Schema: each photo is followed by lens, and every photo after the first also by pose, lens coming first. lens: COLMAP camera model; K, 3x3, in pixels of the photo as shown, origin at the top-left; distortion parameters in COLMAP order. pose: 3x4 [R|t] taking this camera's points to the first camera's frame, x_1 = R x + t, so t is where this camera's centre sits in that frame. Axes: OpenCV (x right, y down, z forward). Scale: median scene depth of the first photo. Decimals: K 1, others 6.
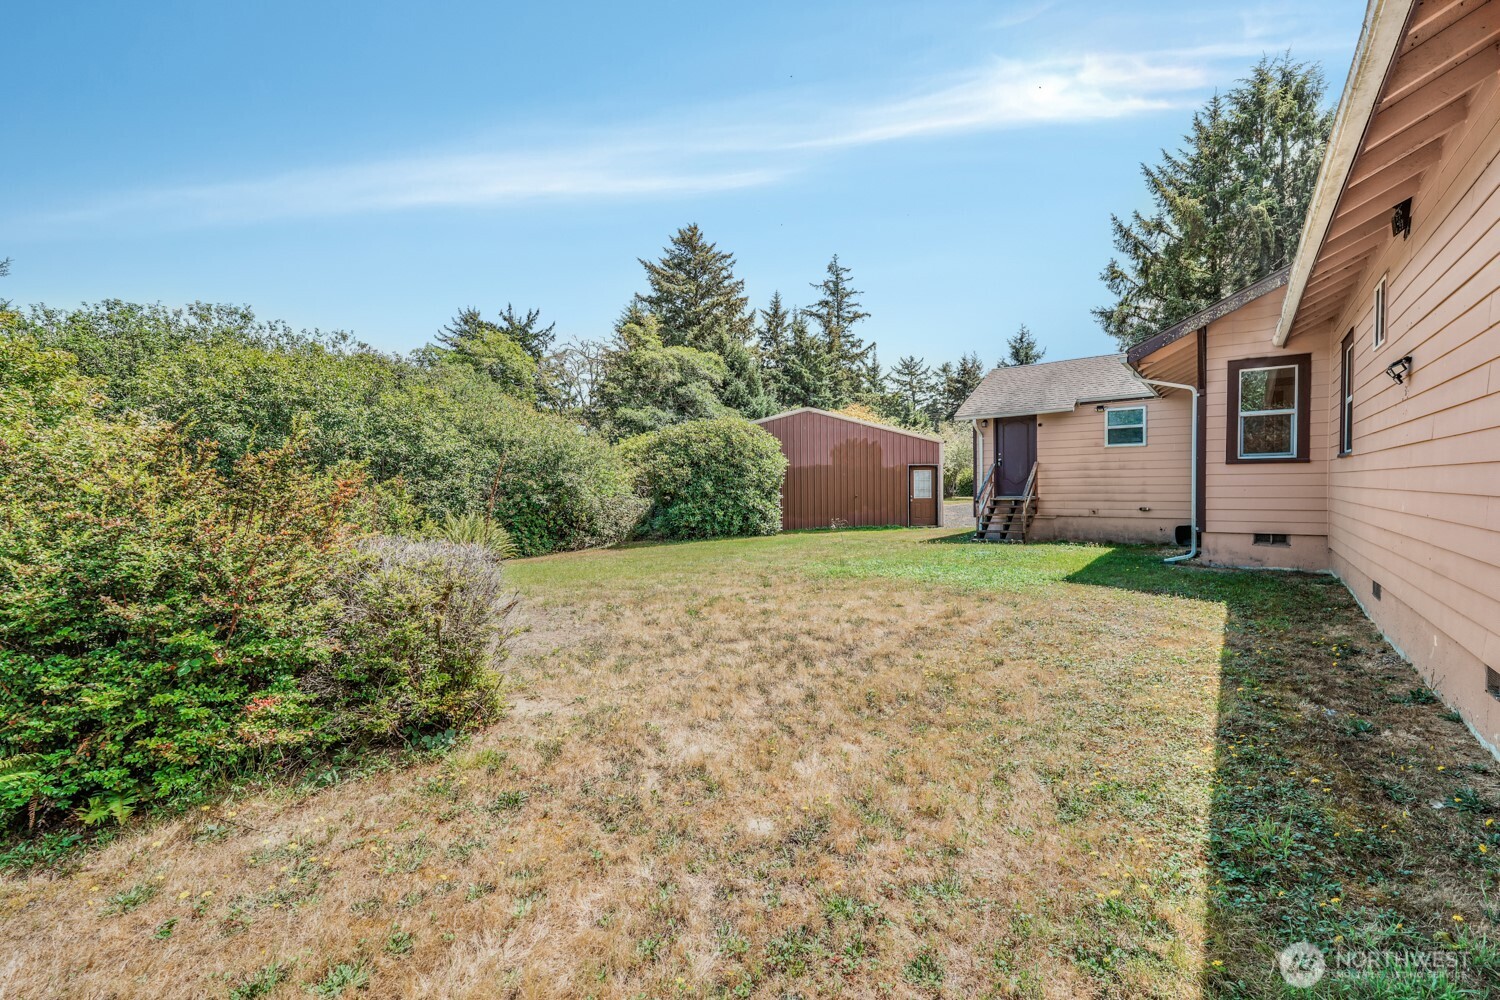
lens RADIAL K [[672.2, 0, 749.1], [0, 672.2, 498.9], [0, 0, 1]] dist [0.013716, -0.000694]
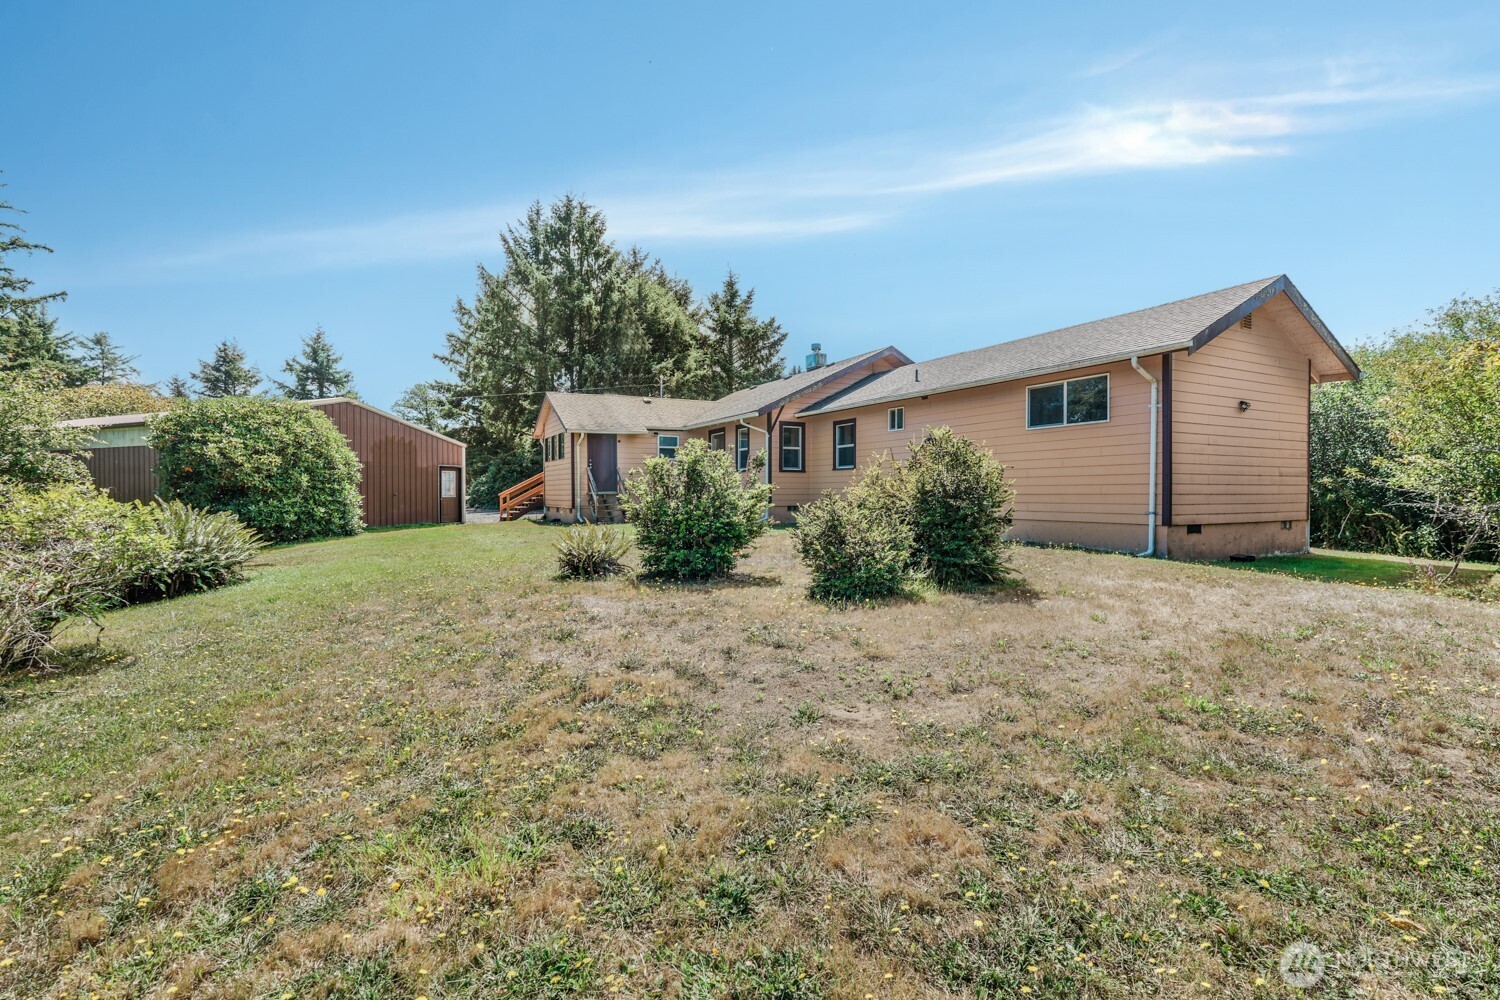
lens RADIAL K [[672.2, 0, 754.3], [0, 672.2, 499.1], [0, 0, 1]] dist [0.013716, -0.000694]
pose [[0.428805, 0.001888, 0.903395, -0.511237], [0.016119, 0.999823, -0.009741, 0.021304], [-0.903253, 0.018739, 0.428699, 0.097090]]
